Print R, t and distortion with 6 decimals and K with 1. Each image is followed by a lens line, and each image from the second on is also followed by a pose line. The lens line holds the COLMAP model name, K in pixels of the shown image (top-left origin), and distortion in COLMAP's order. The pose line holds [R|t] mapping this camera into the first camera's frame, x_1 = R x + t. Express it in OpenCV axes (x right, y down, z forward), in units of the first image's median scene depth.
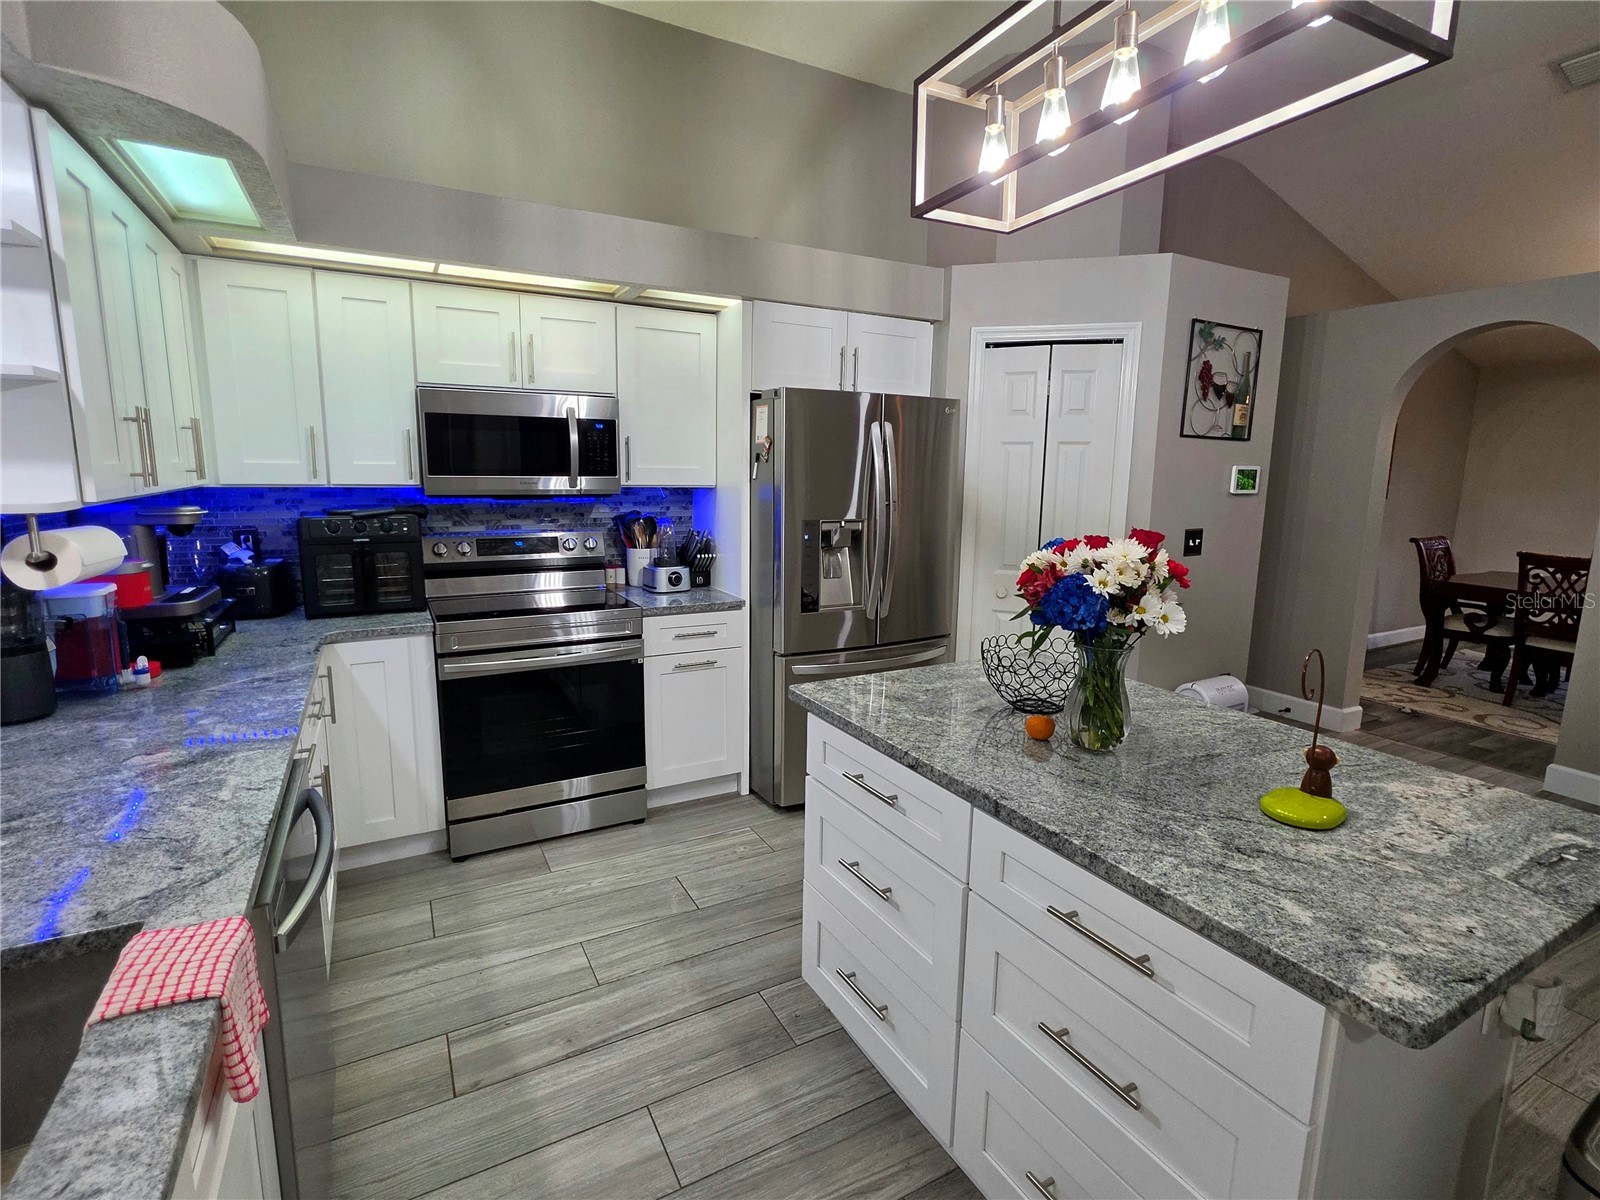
lens RADIAL K [[764.8, 0, 798.7], [0, 764.8, 592.2], [0, 0, 1]] dist [-0.002004, -0.000474]
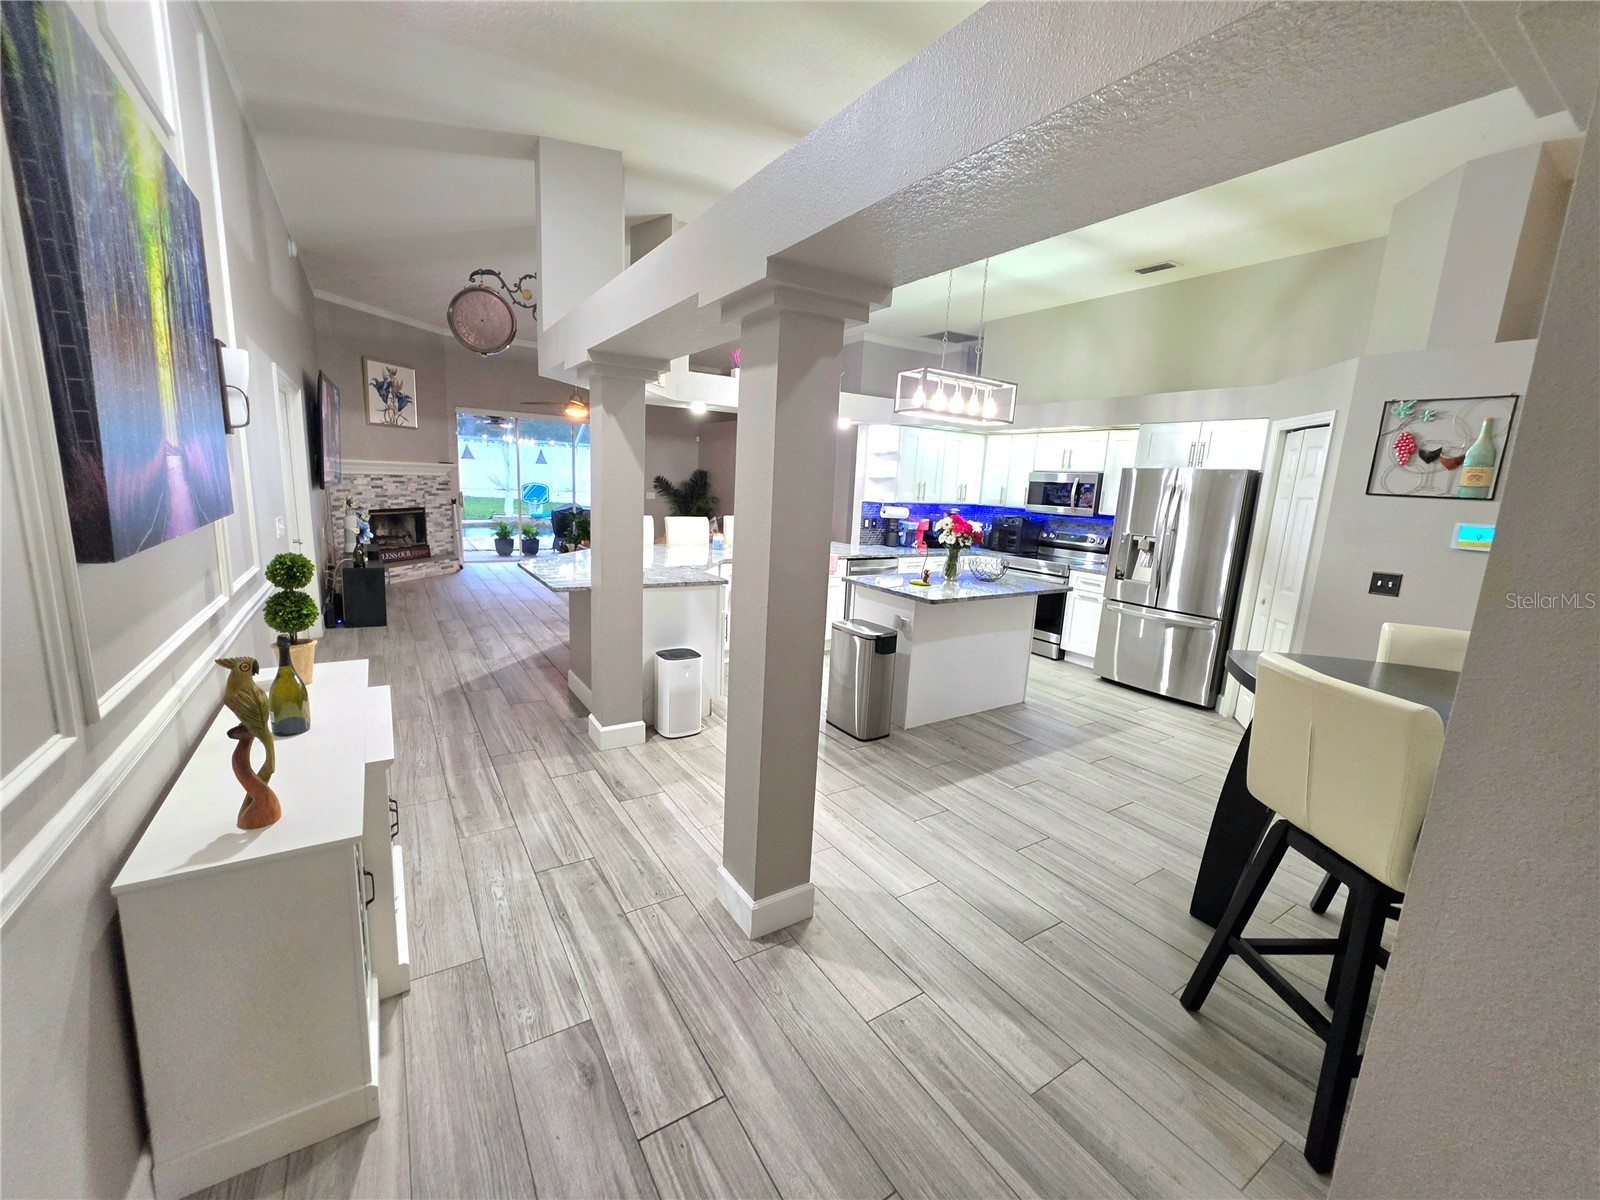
lens RADIAL K [[643.1, 0, 789.6], [0, 643.1, 592.8], [0, 0, 1]] dist [0.000162, 0.000098]
pose [[0.071040, 0.165556, -0.983638, 1.562027], [-0.209549, 0.966601, 0.147555, -0.006627], [0.975214, 0.195638, 0.103360, 0.001862]]
